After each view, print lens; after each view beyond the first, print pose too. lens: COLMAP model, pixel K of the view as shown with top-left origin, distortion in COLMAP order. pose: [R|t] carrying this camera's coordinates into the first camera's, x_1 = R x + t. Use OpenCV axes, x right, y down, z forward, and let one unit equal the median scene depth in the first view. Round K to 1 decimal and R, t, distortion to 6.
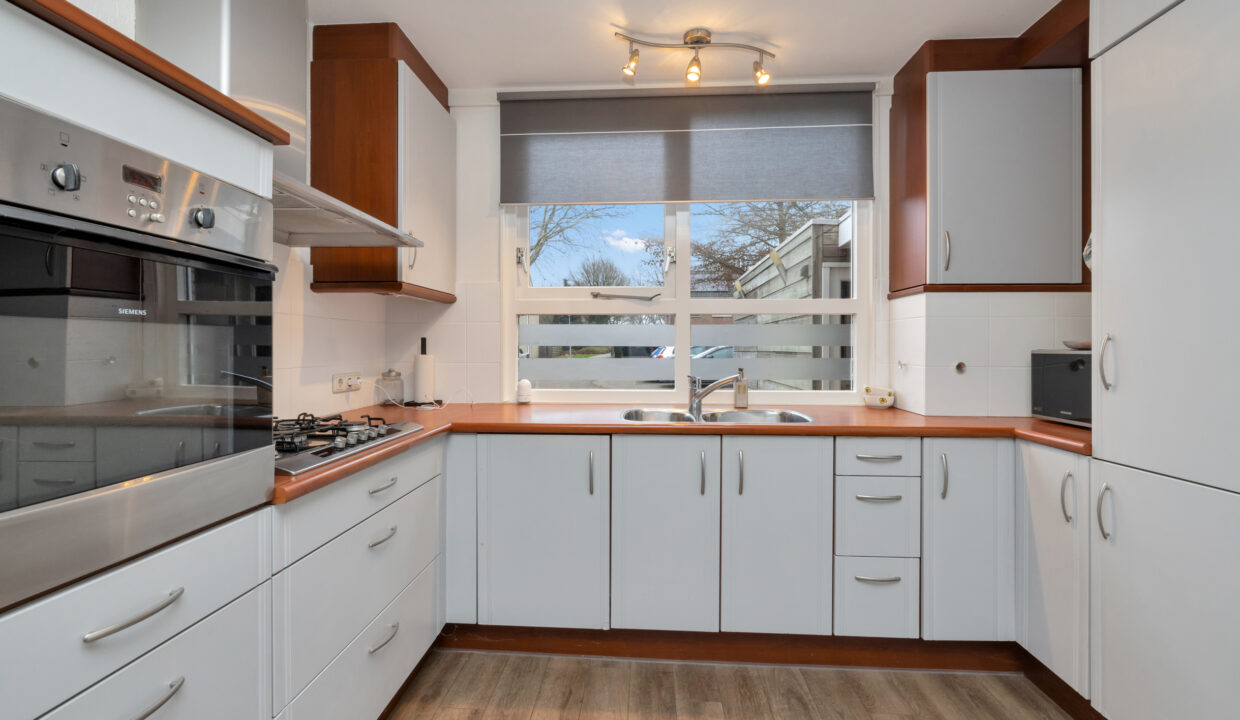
lens RADIAL K [[545.2, 0, 620.1], [0, 545.2, 340.5], [0, 0, 1]] dist [-0.003417, -0.000271]
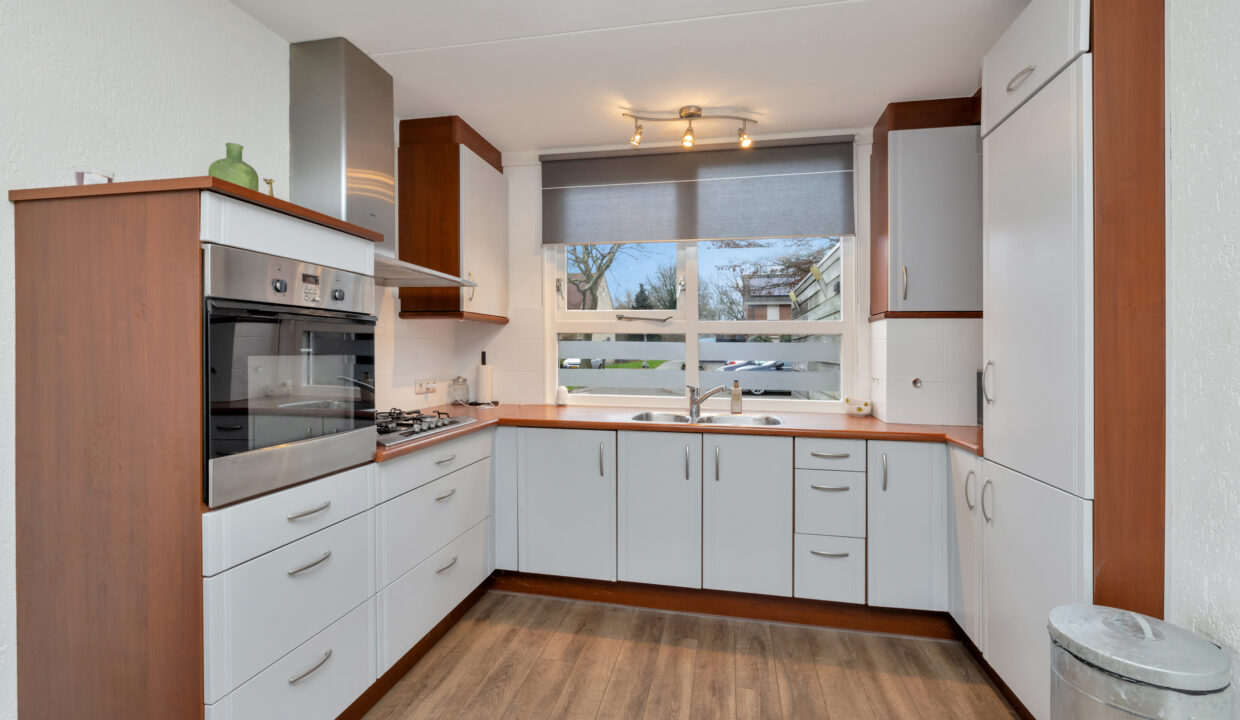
lens RADIAL K [[553.7, 0, 620.0], [0, 553.7, 360.0], [0, 0, 1]] dist [0.001398, 0.000066]
pose [[0.989563, 0.009931, -0.143758, 0.167918], [-0.005946, 0.999587, 0.028126, -0.029387], [0.143978, -0.026977, 0.989213, -0.275118]]
